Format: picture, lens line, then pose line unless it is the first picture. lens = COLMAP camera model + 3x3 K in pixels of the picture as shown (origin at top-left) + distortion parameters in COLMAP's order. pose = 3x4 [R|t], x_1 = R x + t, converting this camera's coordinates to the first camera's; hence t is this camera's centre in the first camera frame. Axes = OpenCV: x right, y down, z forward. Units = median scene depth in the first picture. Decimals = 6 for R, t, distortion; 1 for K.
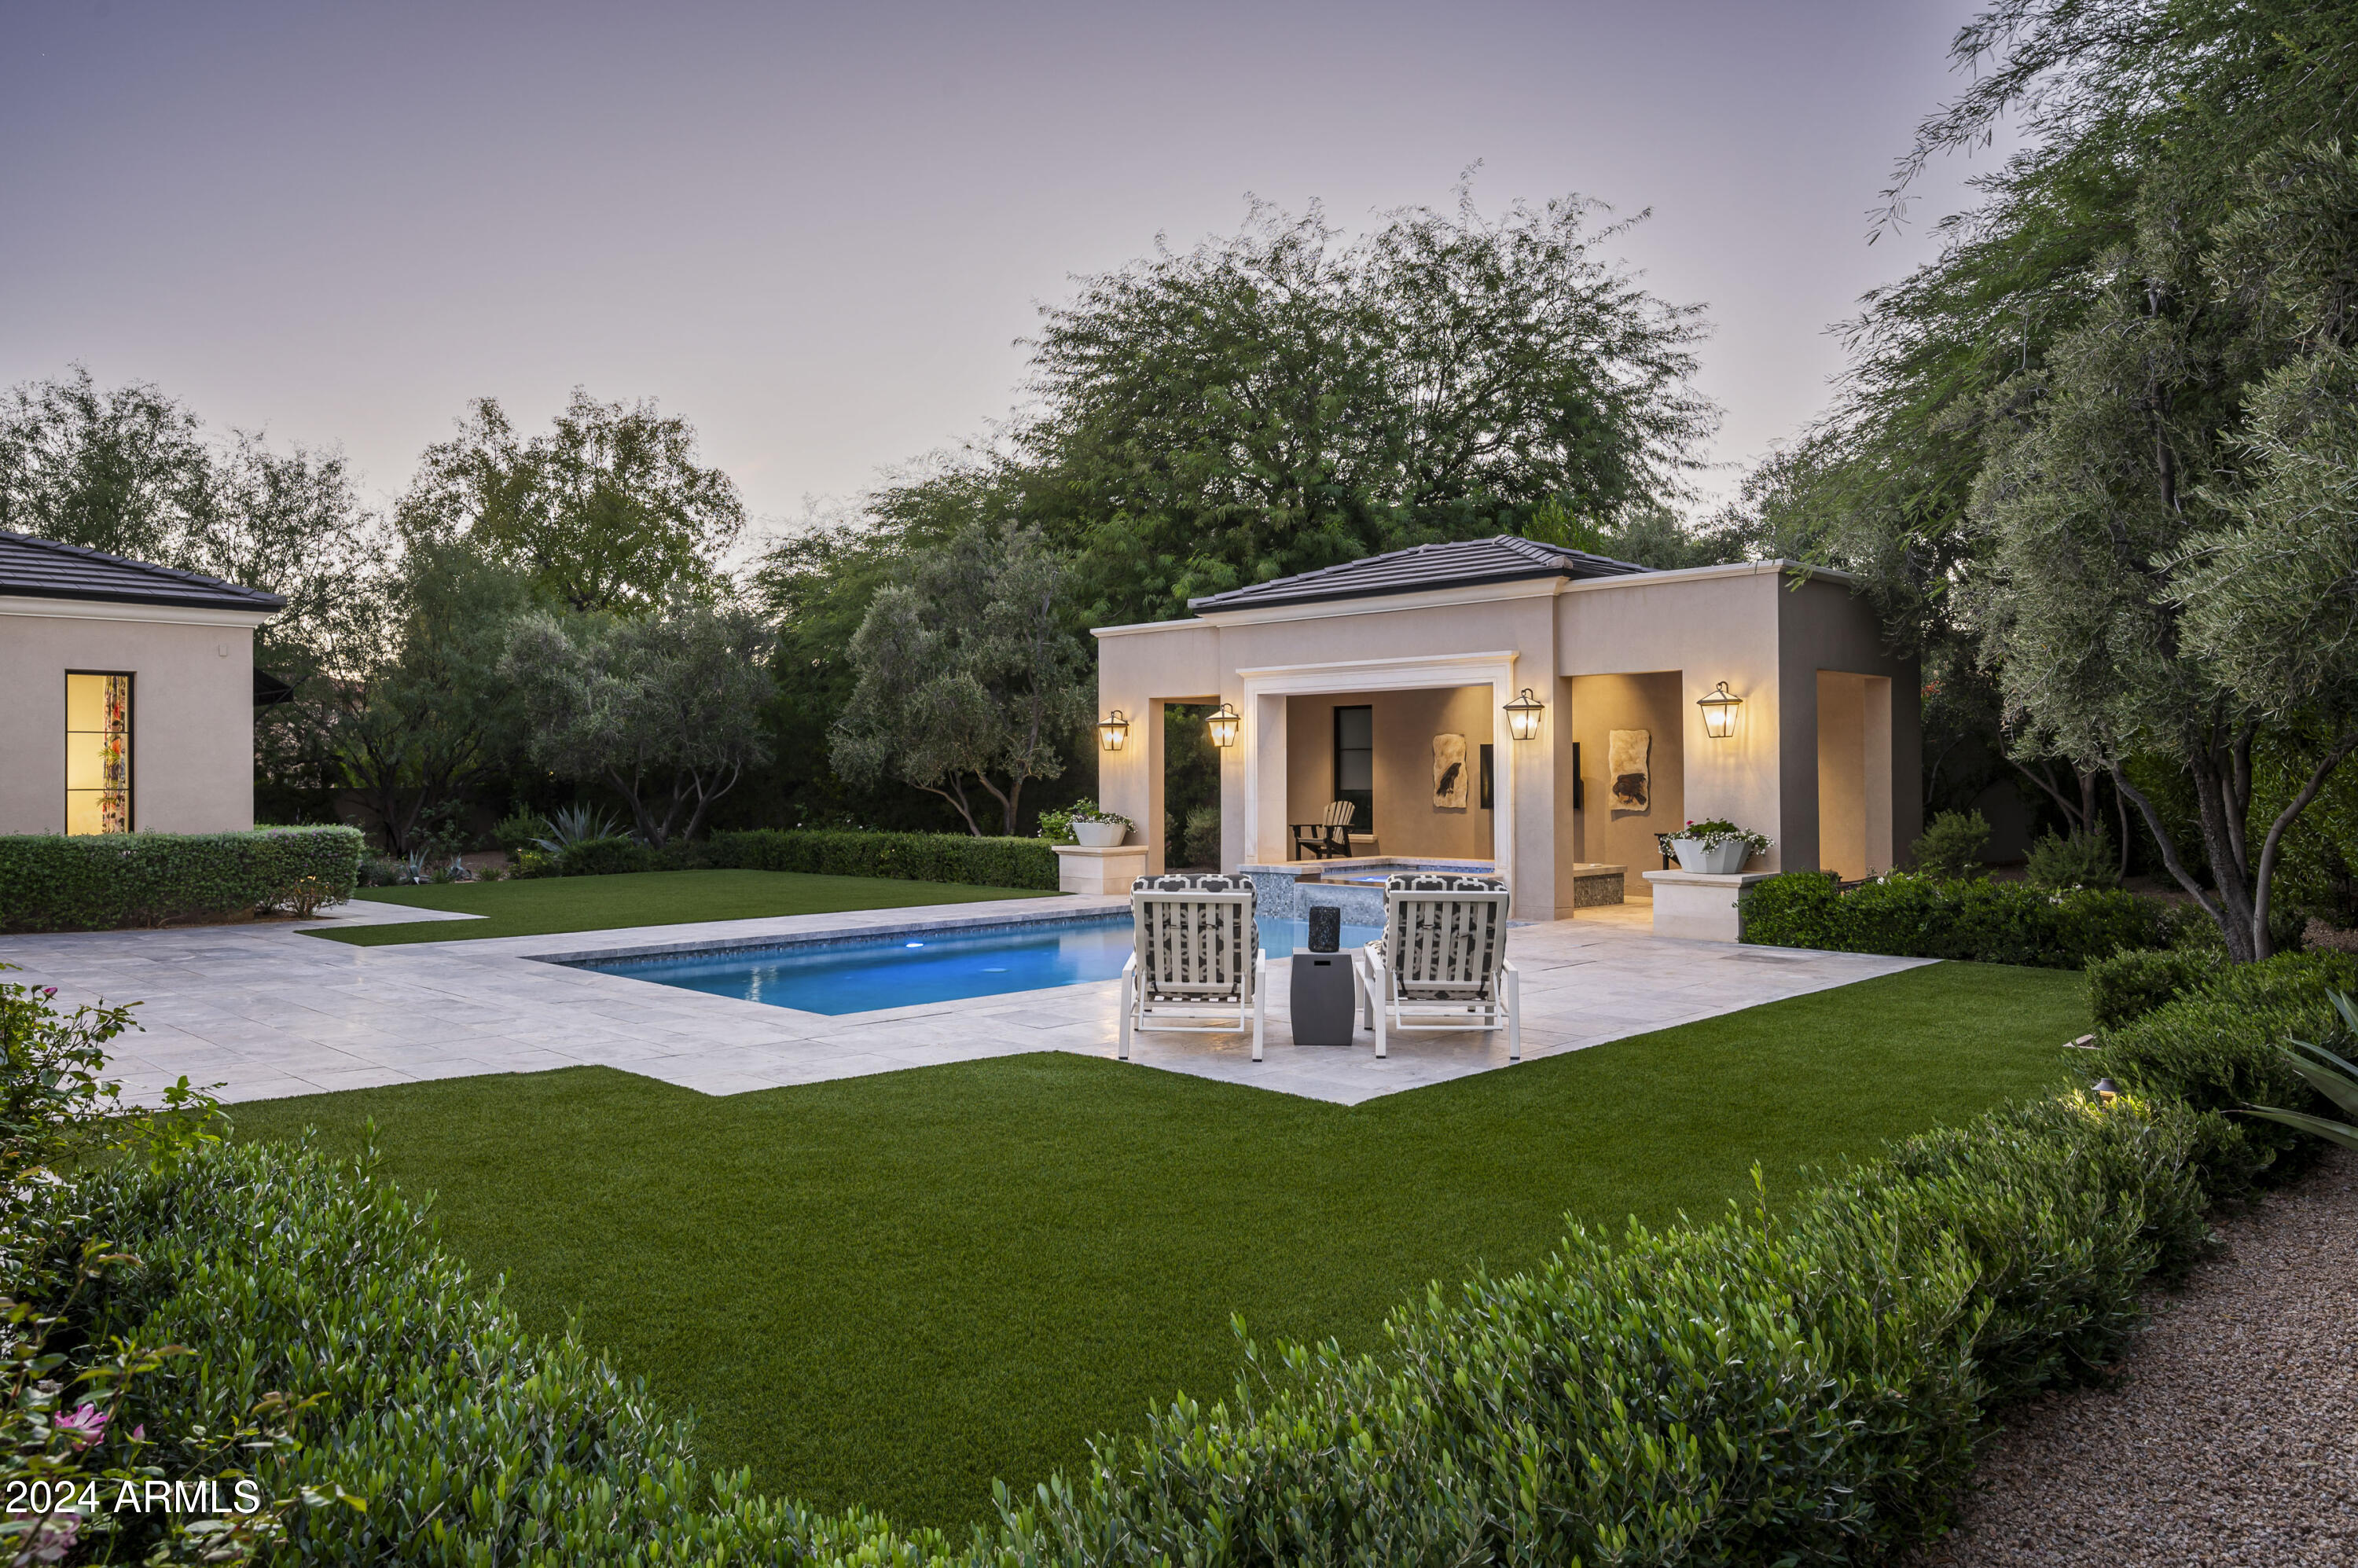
lens RADIAL K [[1625.6, 0, 1162.8], [0, 1625.6, 766.6], [0, 0, 1]] dist [0.005446, 0.000375]
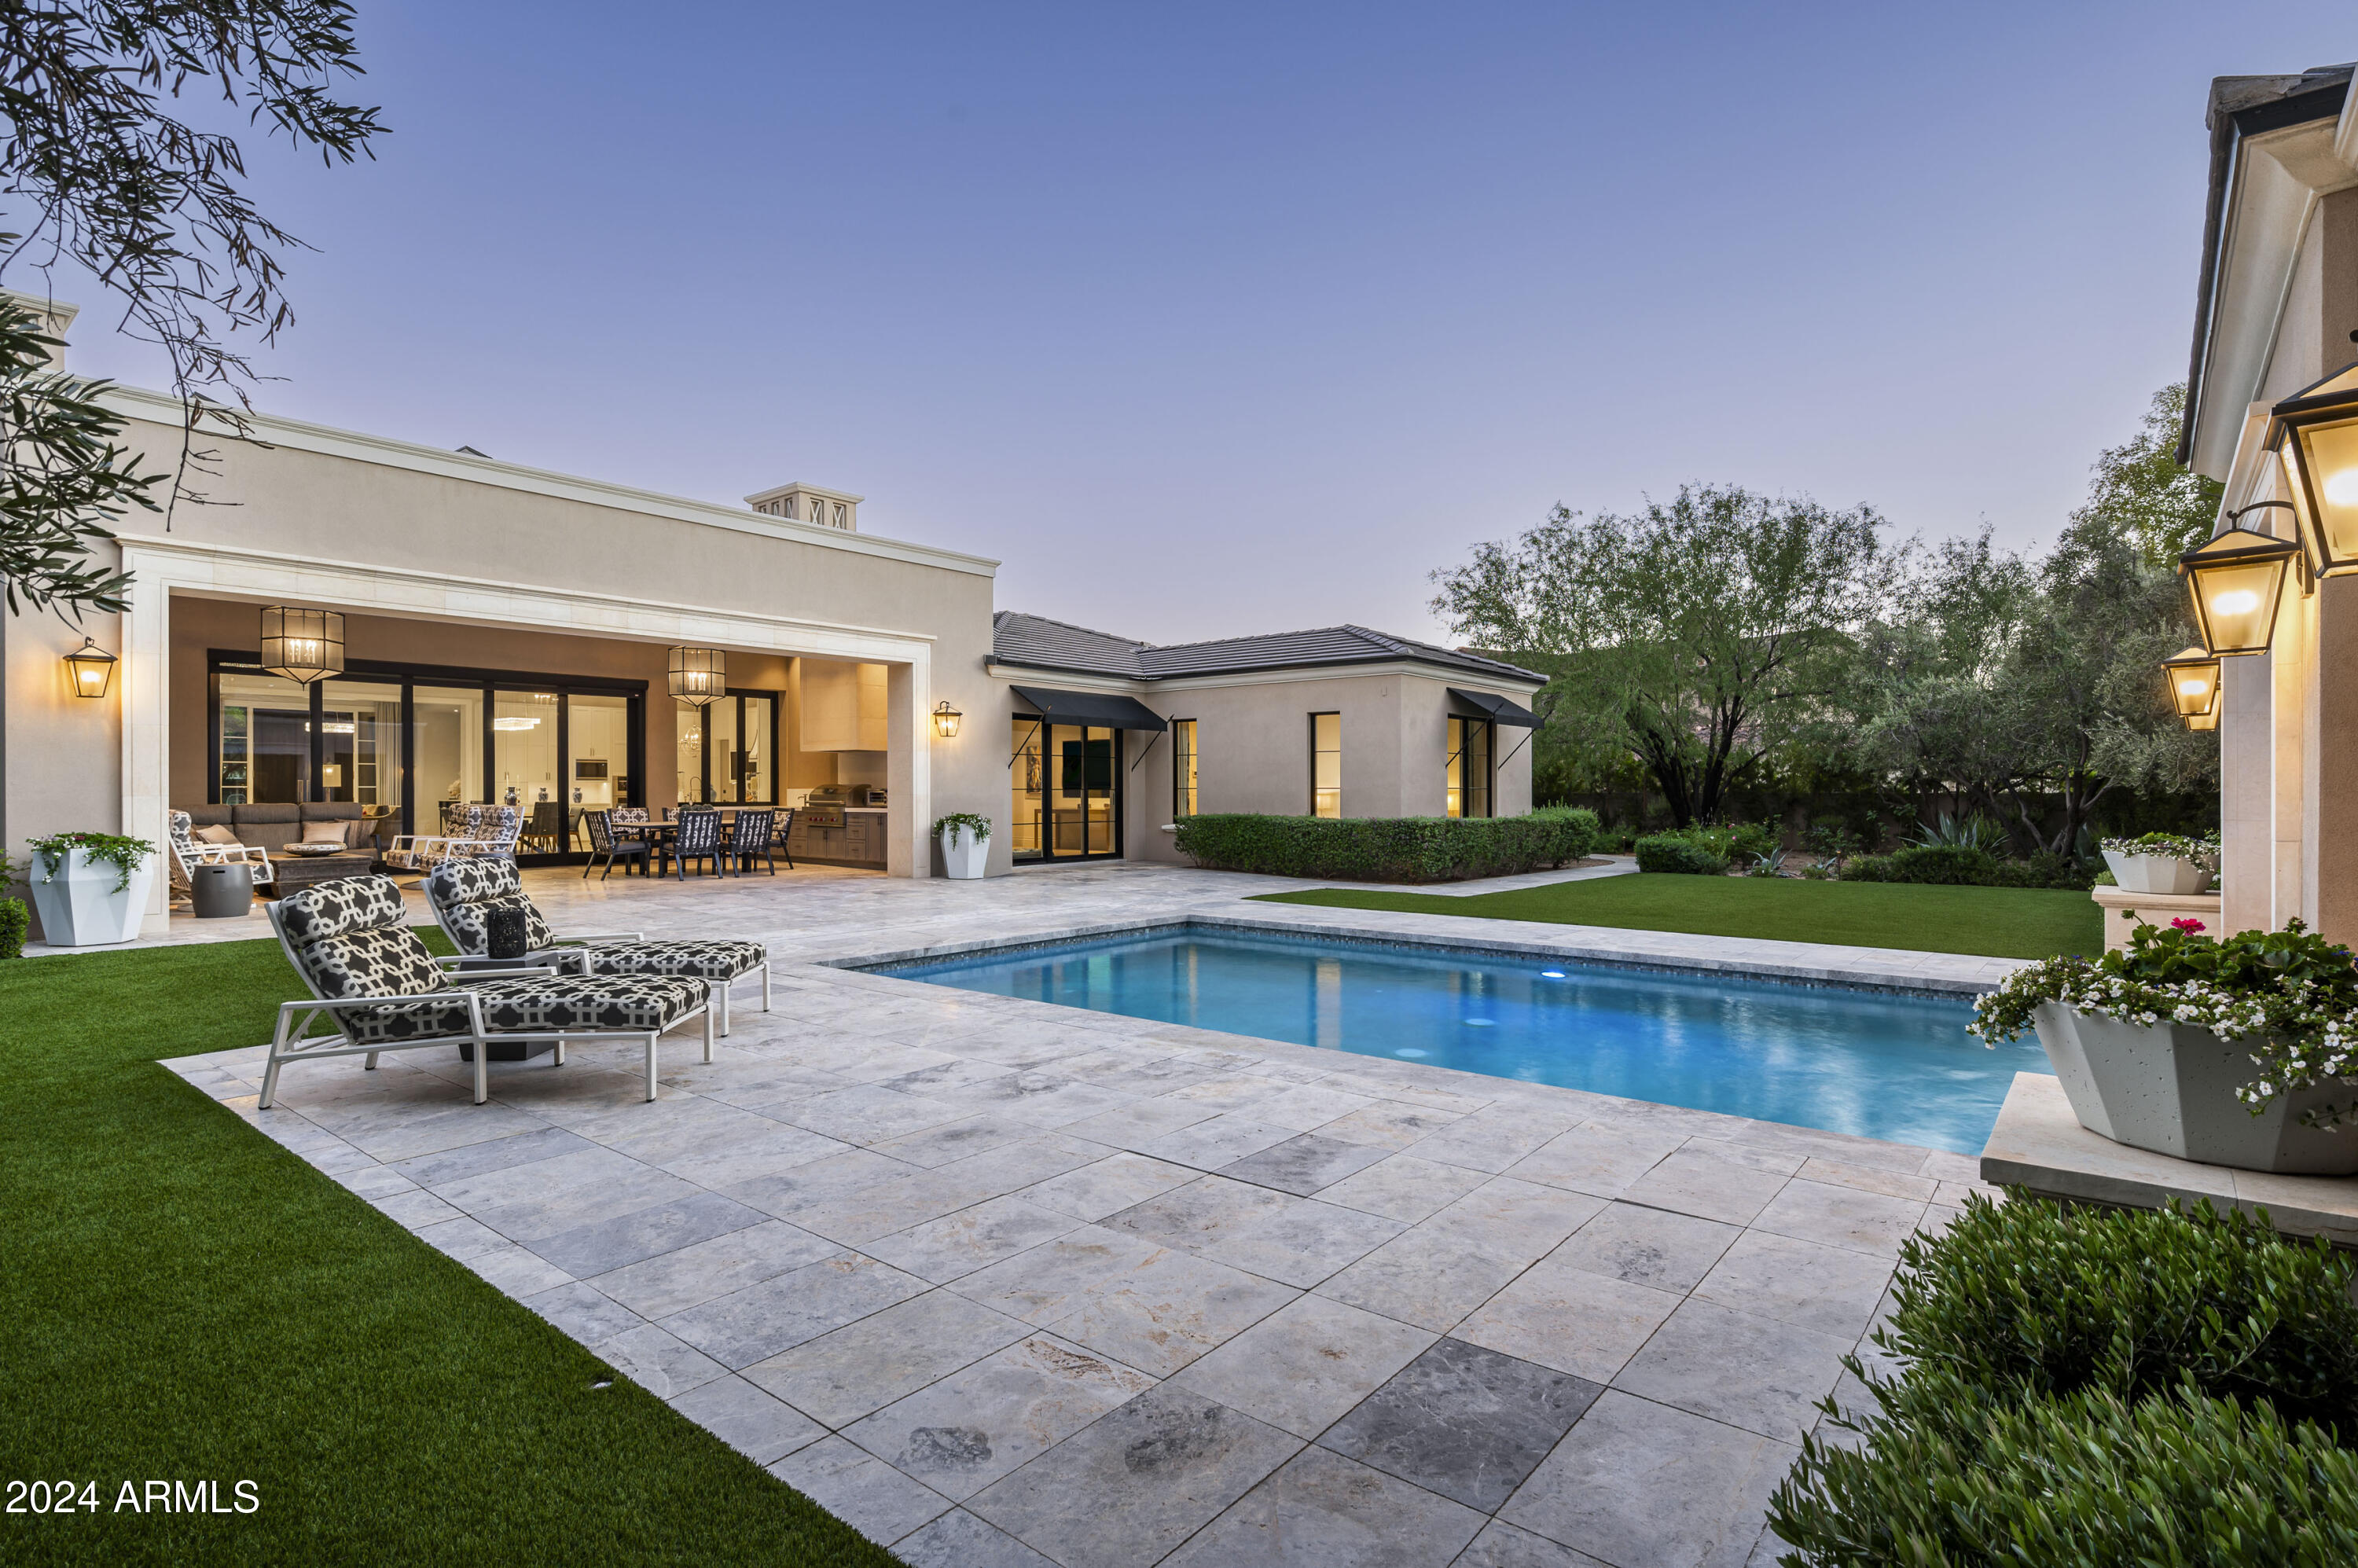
lens RADIAL K [[1168.1, 0, 1173.1], [0, 1168.1, 798.3], [0, 0, 1]] dist [0.000205, 0.000099]
pose [[0.087393, 0.010934, -0.996114, 0.365692], [0.003658, 0.999929, 0.011297, 0.008350], [0.996167, -0.004631, 0.087347, 0.611486]]
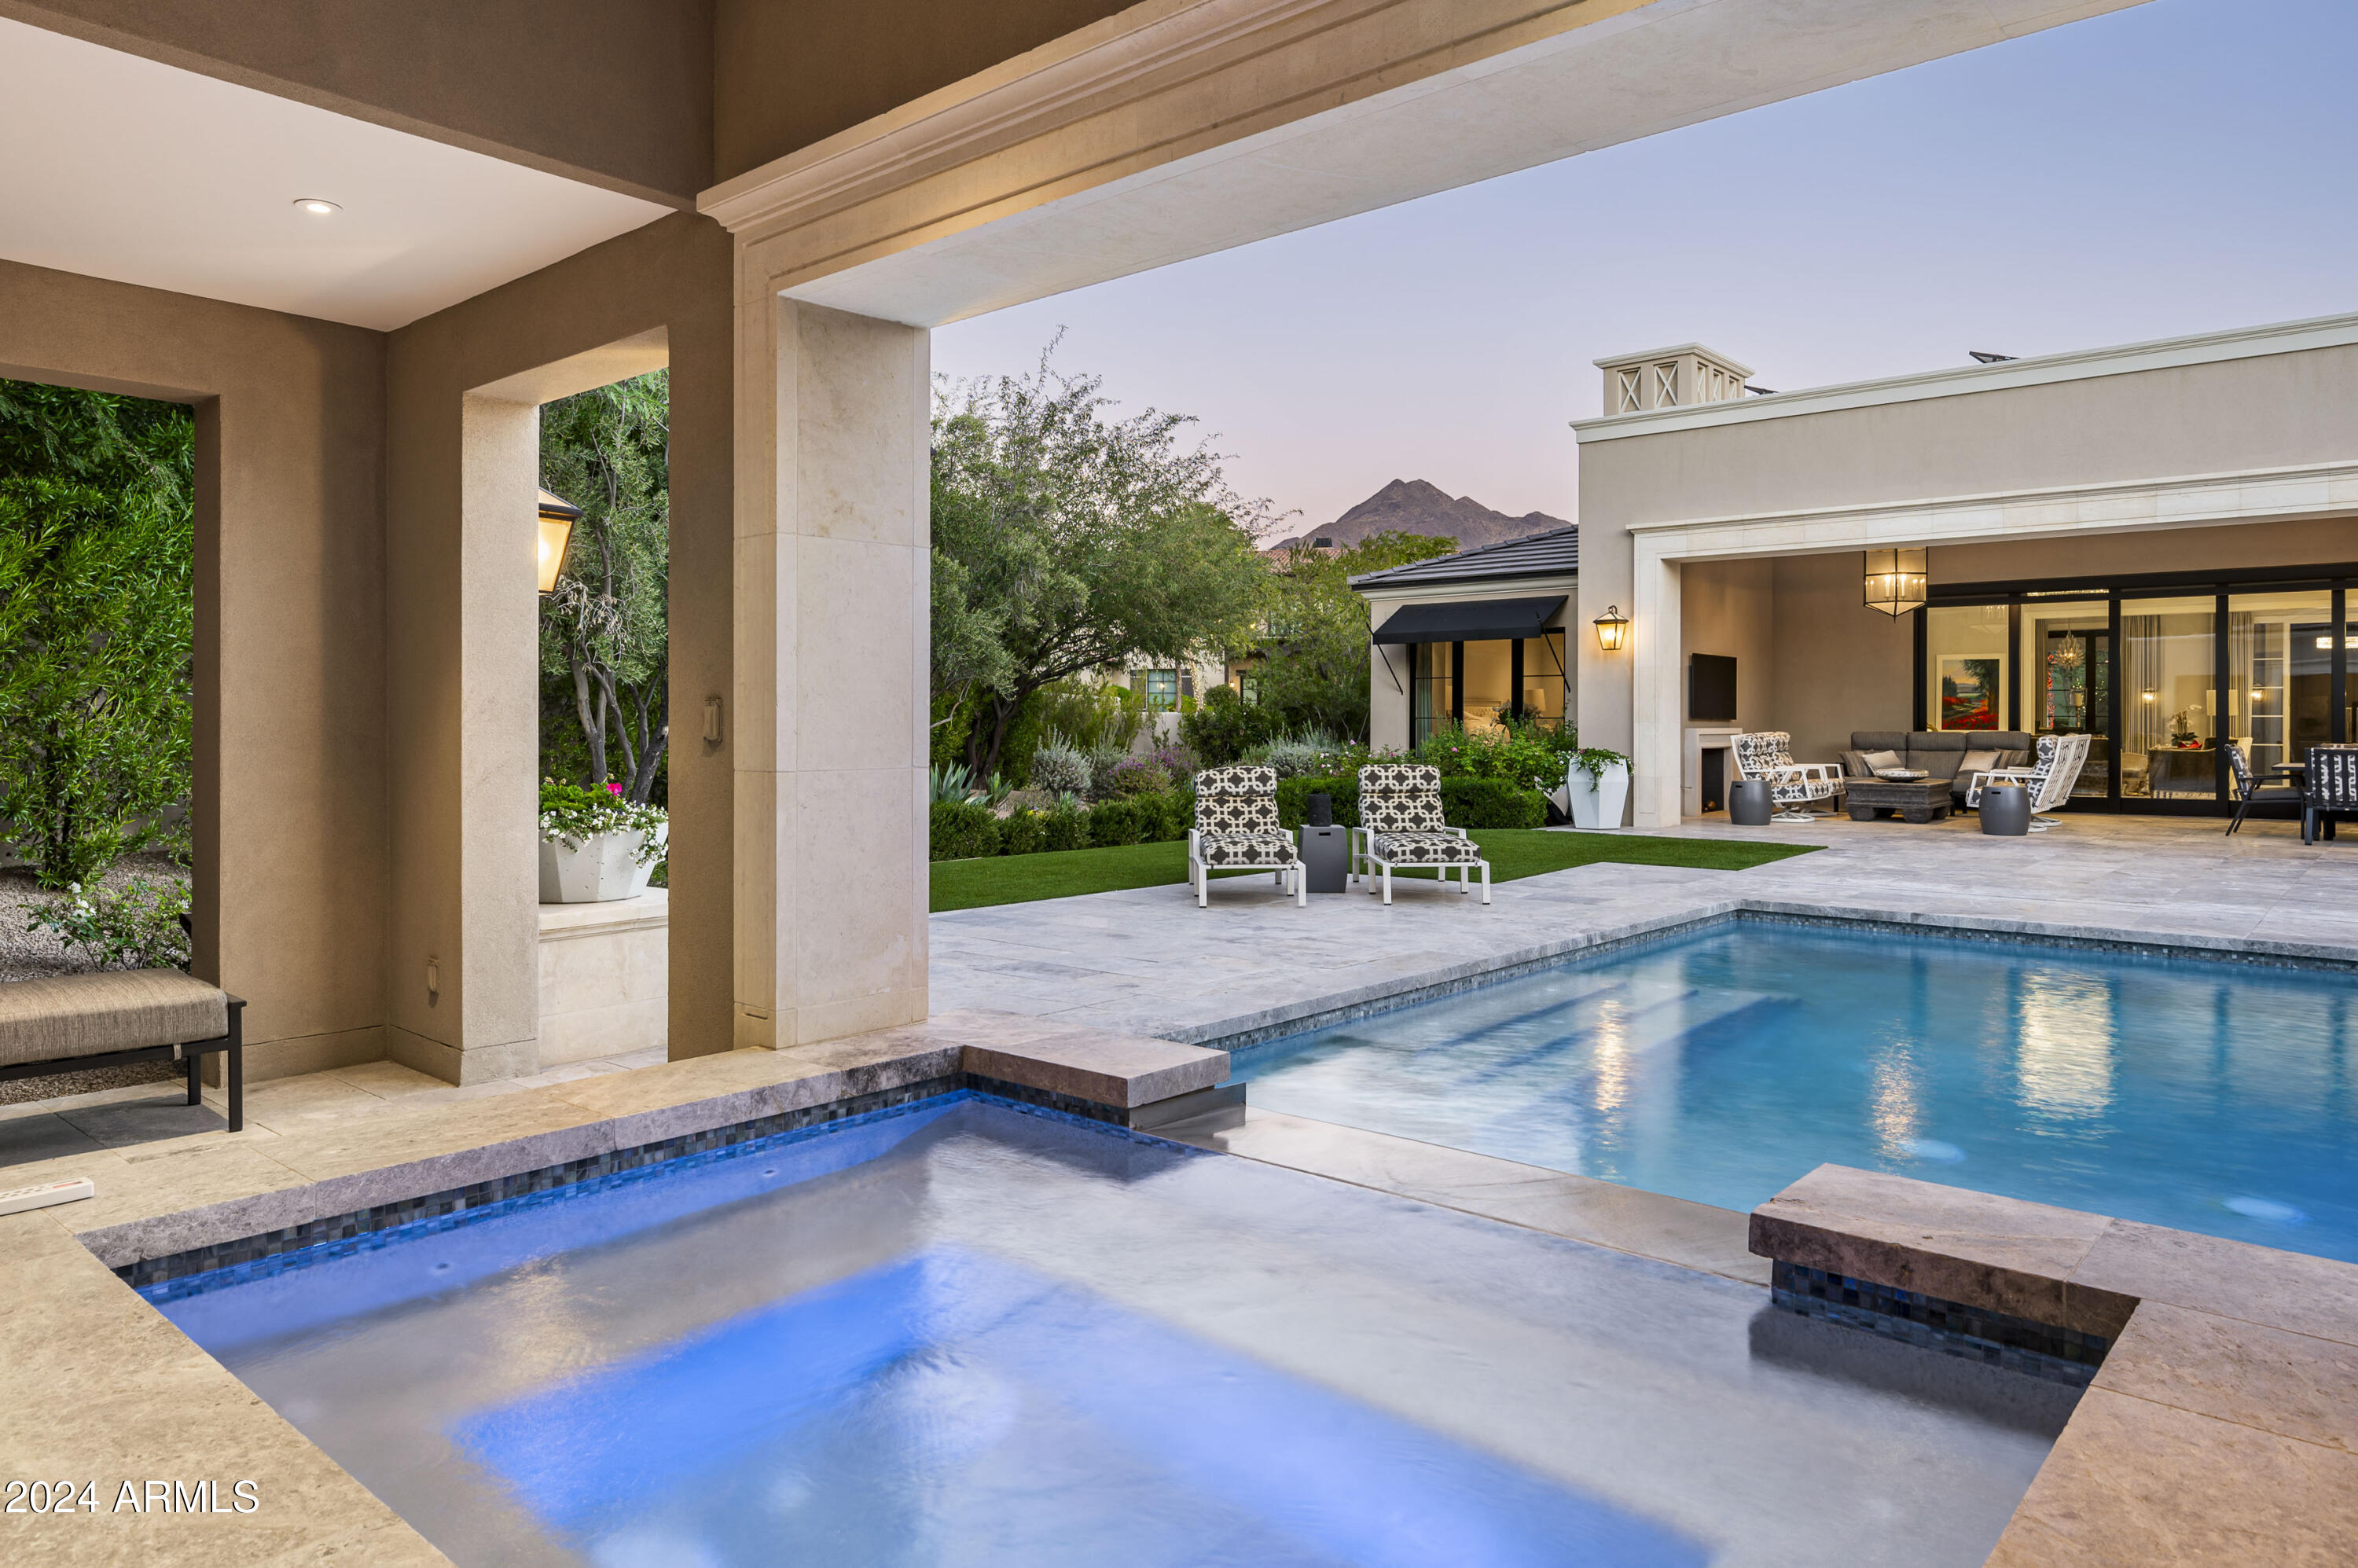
lens RADIAL K [[1468.9, 0, 1132.3], [0, 1468.9, 723.8], [0, 0, 1]] dist [-0.001125, 0.003256]
pose [[-0.998401, 0.003122, -0.056445, 0.156394], [0.003202, 0.999994, -0.001335, 0.012598], [0.056441, -0.001514, -0.998405, 1.033650]]
